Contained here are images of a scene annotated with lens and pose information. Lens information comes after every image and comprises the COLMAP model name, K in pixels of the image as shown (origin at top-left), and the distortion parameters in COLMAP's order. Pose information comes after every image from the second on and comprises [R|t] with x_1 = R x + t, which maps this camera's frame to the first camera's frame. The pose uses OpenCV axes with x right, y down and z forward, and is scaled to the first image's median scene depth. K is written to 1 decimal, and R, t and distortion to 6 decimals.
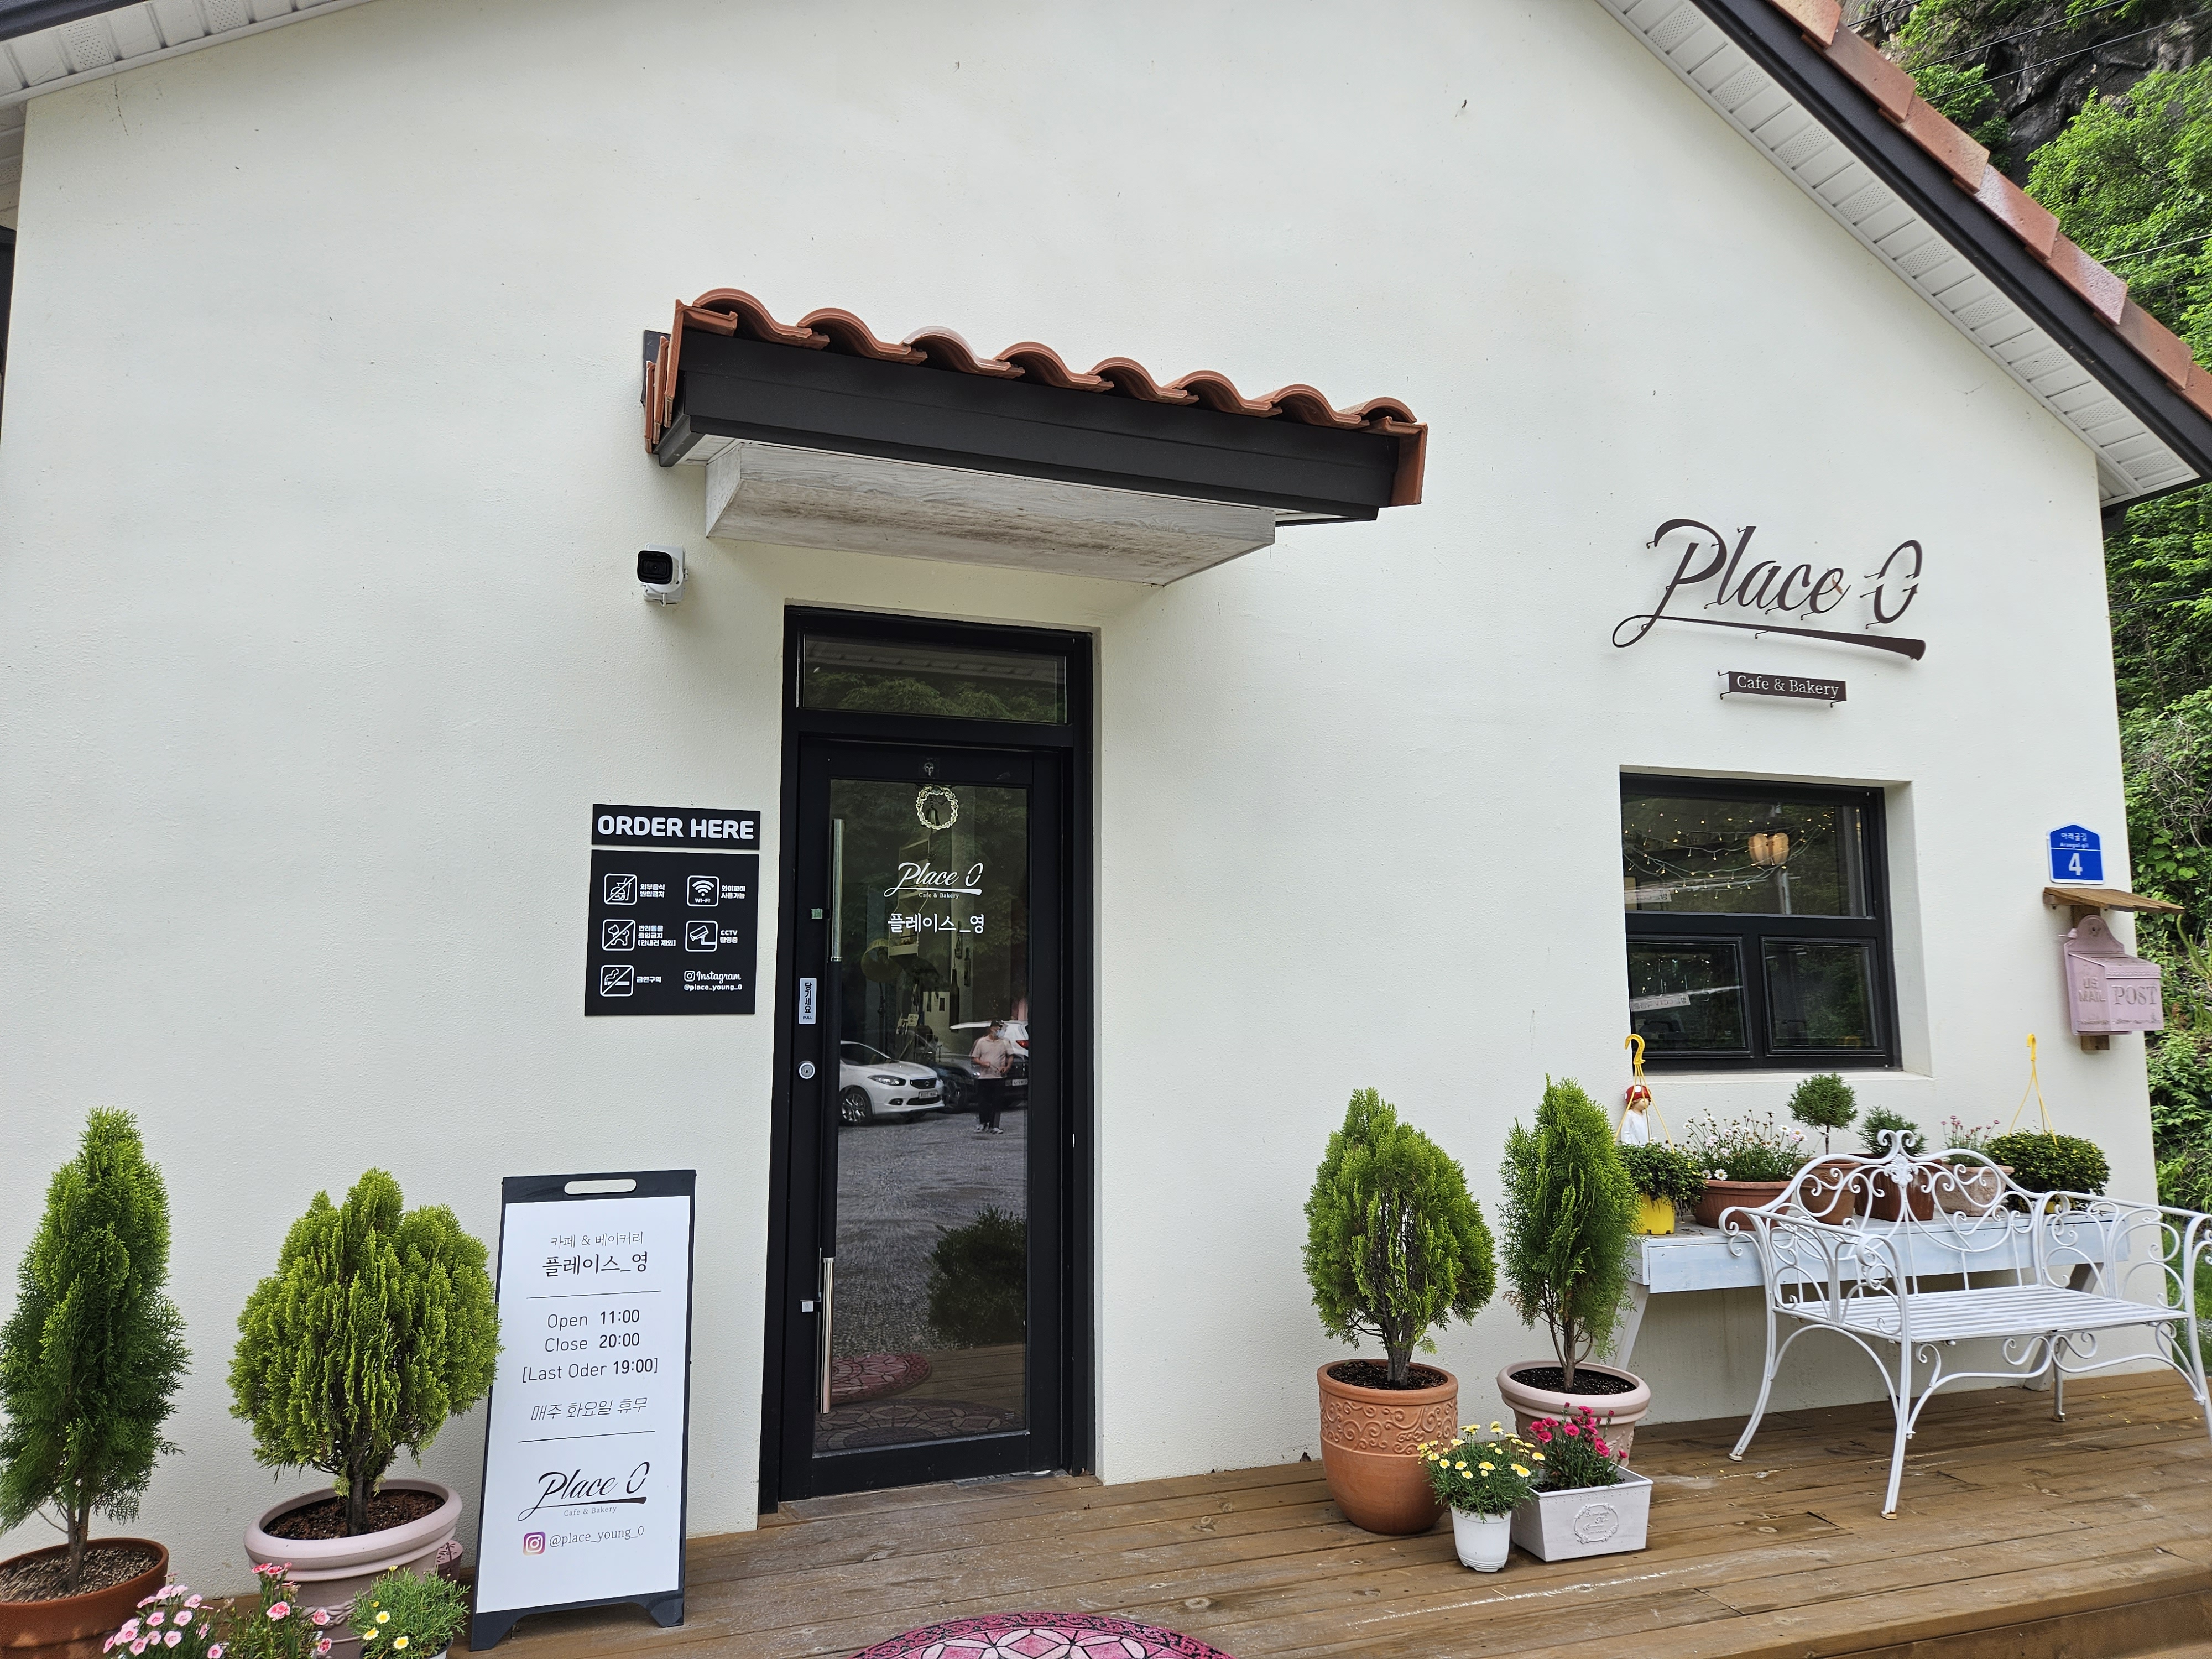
lens RADIAL K [[1511.3, 0, 1106.0], [0, 1511.3, 829.5], [0, 0, 1]] dist [0.081996, -0.063505]
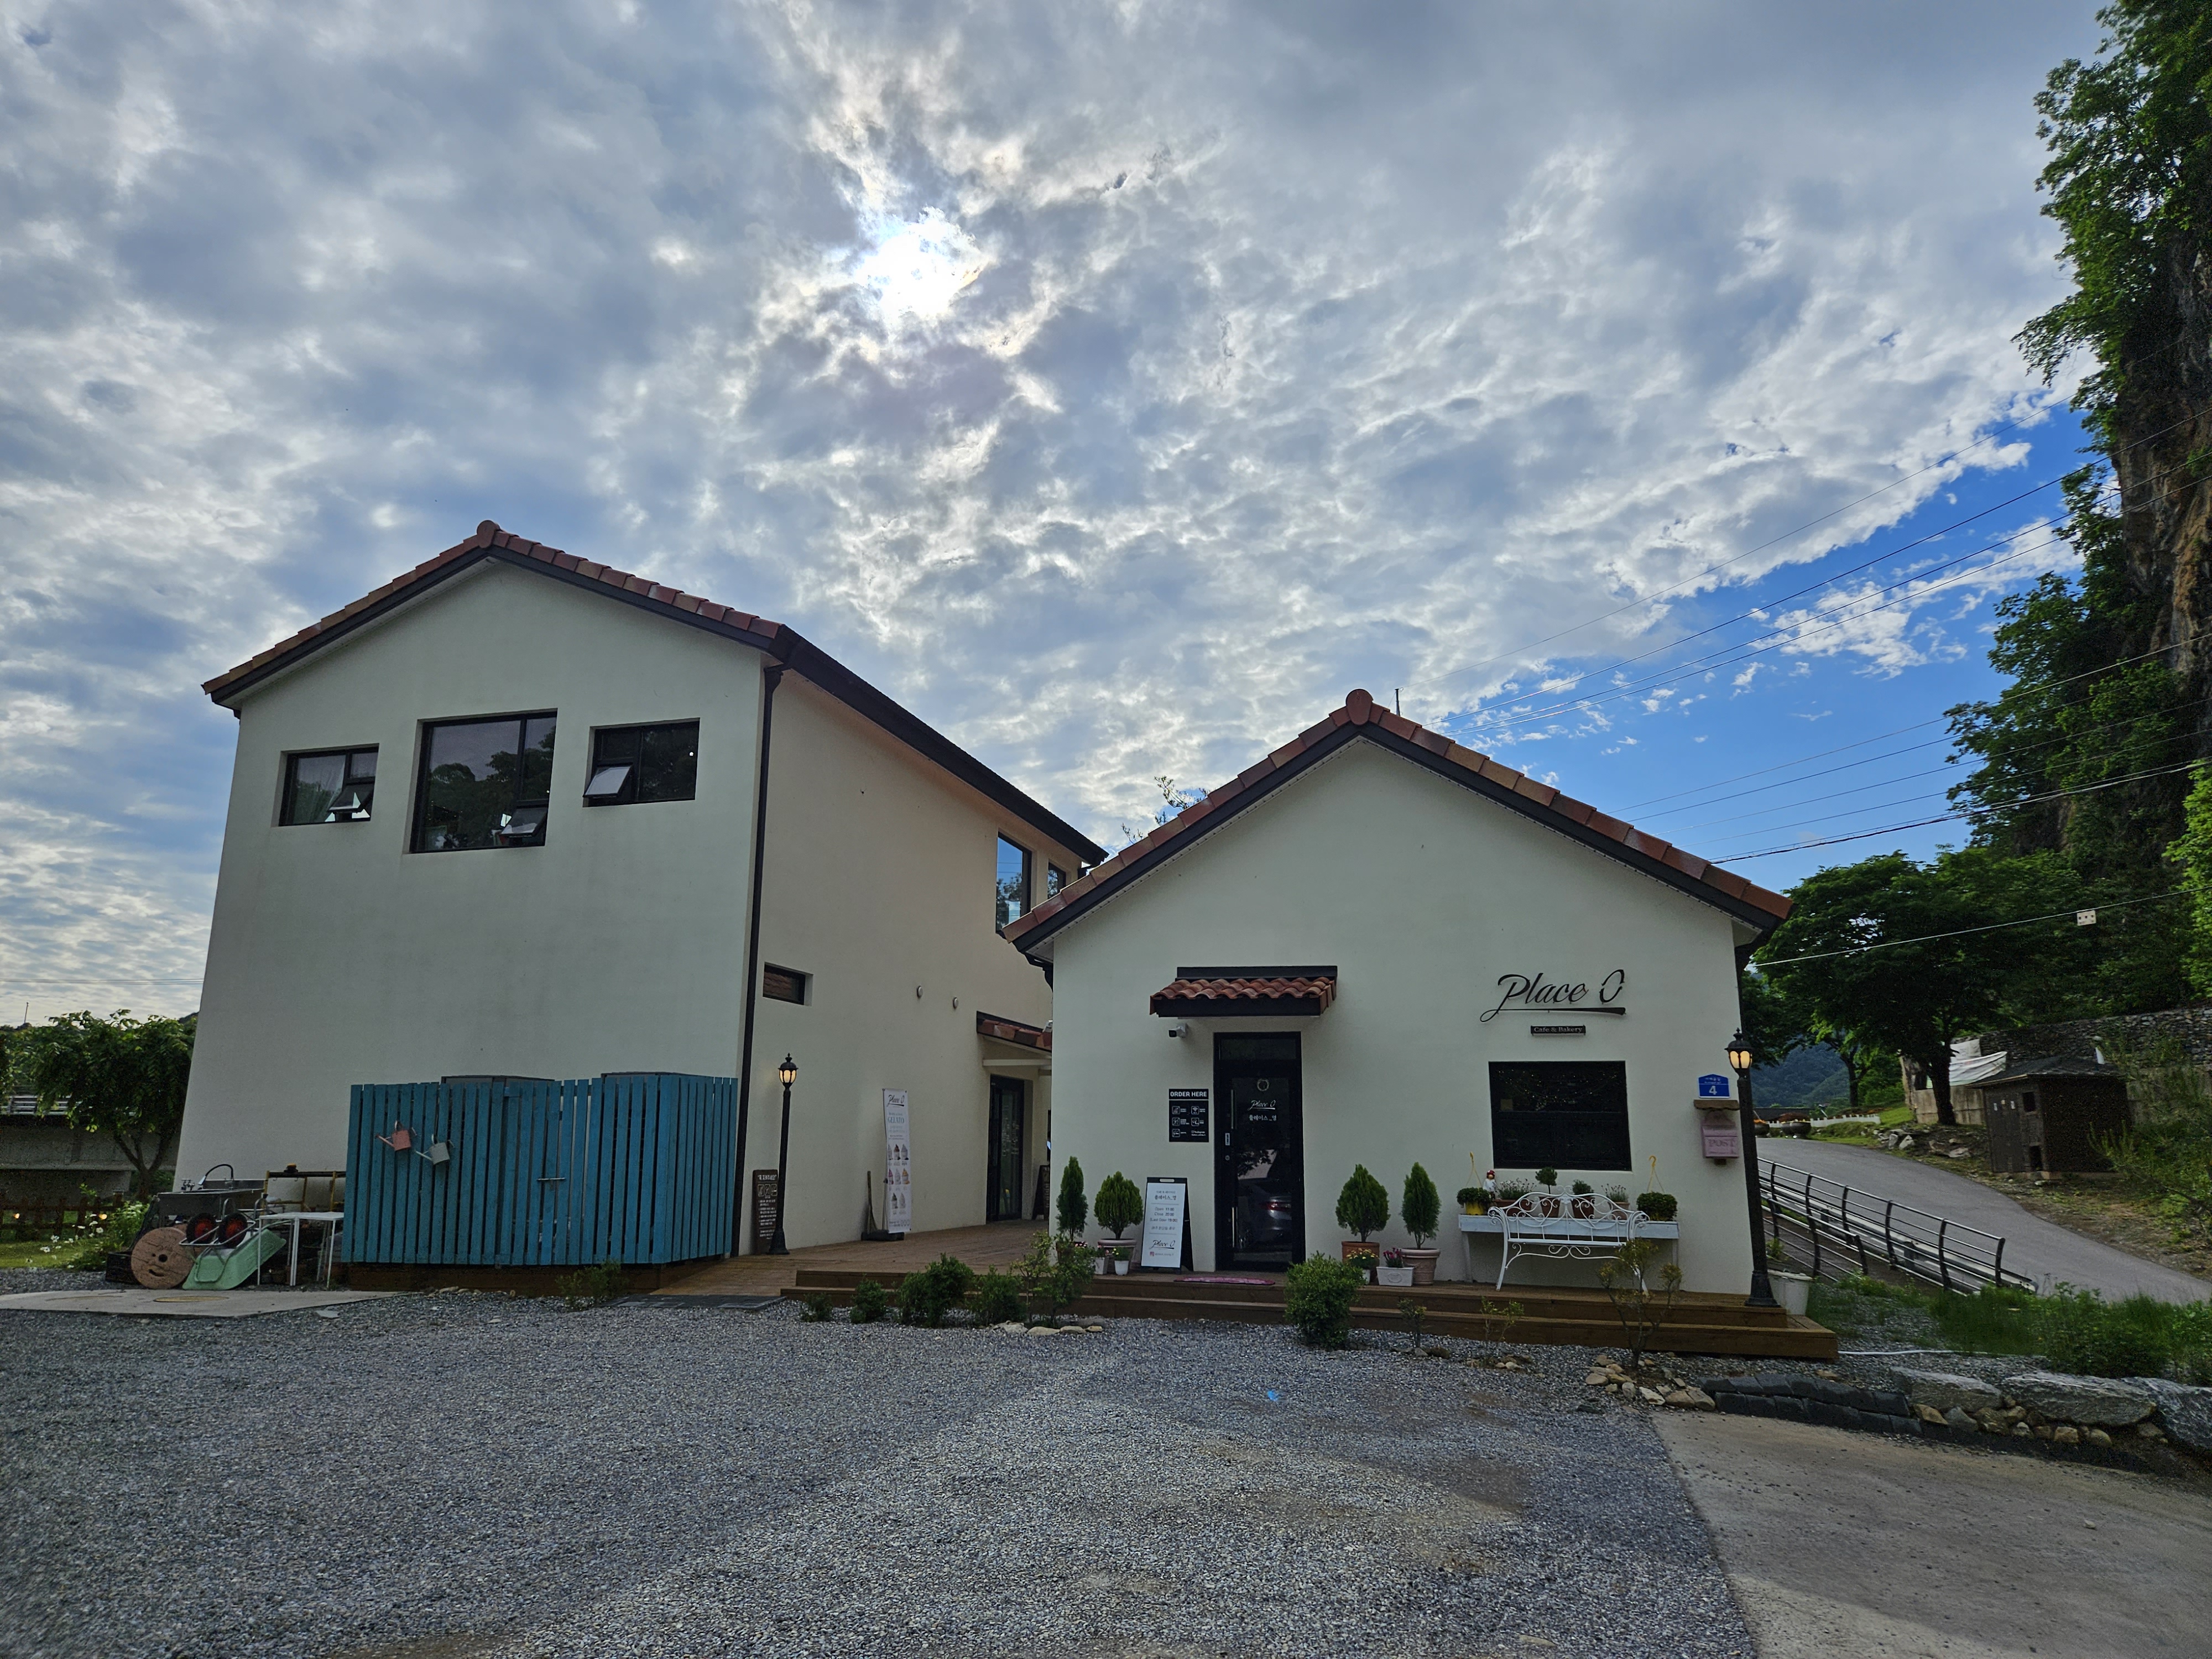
lens RADIAL K [[1511.3, 0, 1106.0], [0, 1511.3, 829.5], [0, 0, 1]] dist [0.081996, -0.063505]
pose [[0.802656, -0.118993, -0.584452, 1.766042], [0.051999, 0.990127, -0.130174, -0.165152], [0.594172, 0.074094, 0.800918, -2.145406]]
